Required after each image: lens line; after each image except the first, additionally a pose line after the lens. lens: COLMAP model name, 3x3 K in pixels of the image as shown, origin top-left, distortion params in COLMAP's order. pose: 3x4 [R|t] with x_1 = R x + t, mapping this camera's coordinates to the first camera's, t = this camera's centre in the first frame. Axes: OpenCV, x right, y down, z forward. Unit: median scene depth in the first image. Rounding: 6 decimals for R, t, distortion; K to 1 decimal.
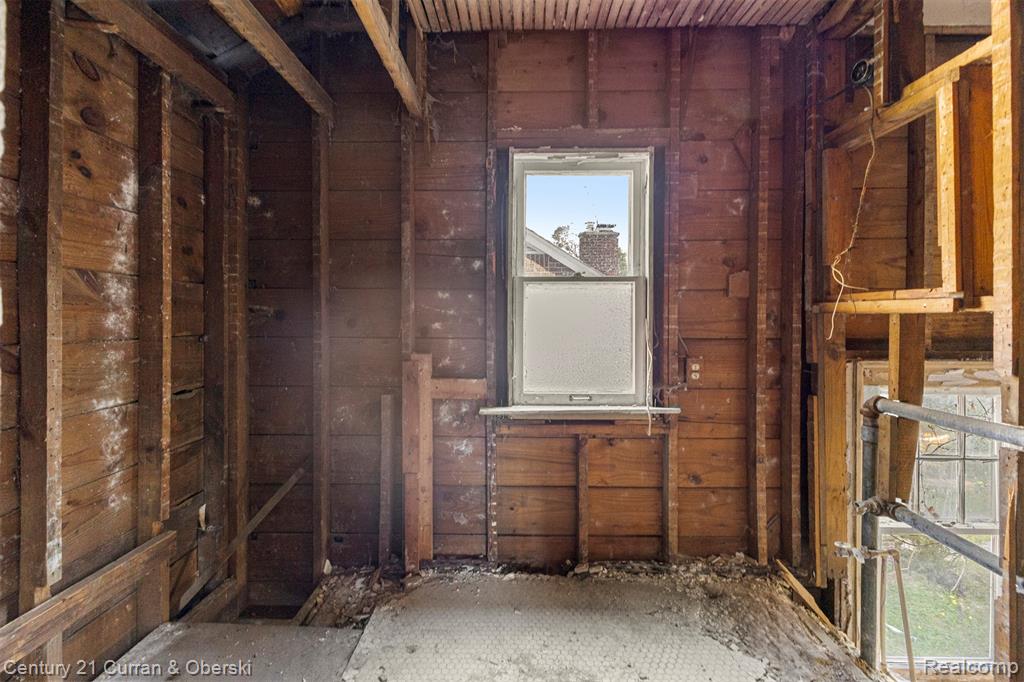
lens RADIAL K [[450.7, 0, 514.8], [0, 450.7, 340.1], [0, 0, 1]] dist [0.069207, -0.009622]
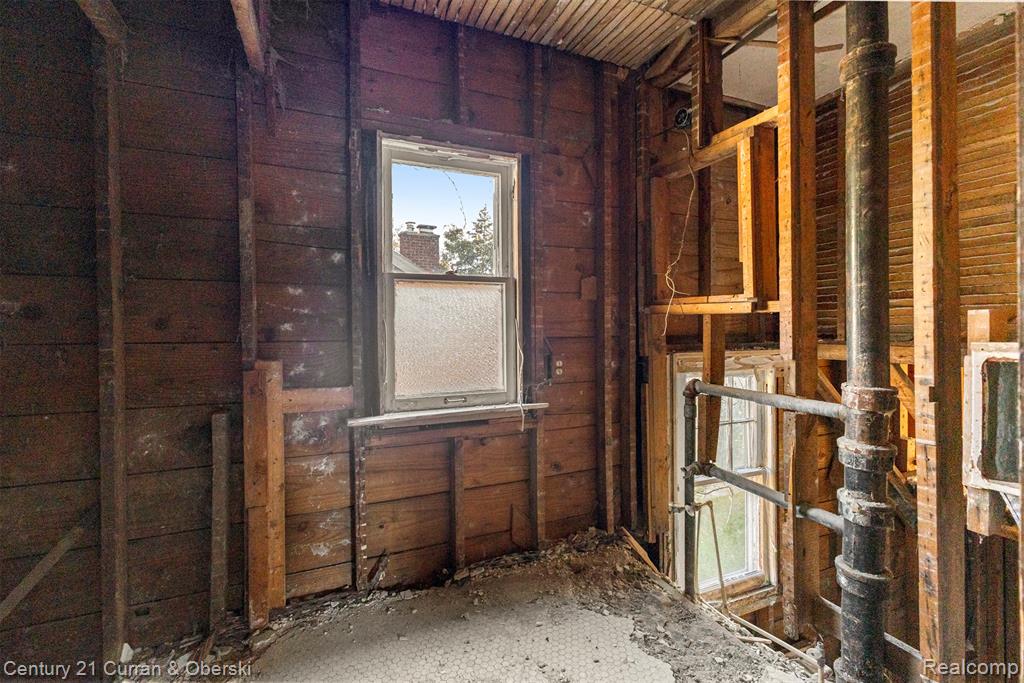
lens RADIAL K [[450.7, 0, 514.8], [0, 450.7, 340.6], [0, 0, 1]] dist [0.069207, -0.009622]
pose [[0.924730, -0.019889, 0.380105, -0.109619], [0.021324, 0.999773, 0.000436, 0.002375], [-0.380027, 0.007702, 0.924943, 0.048630]]
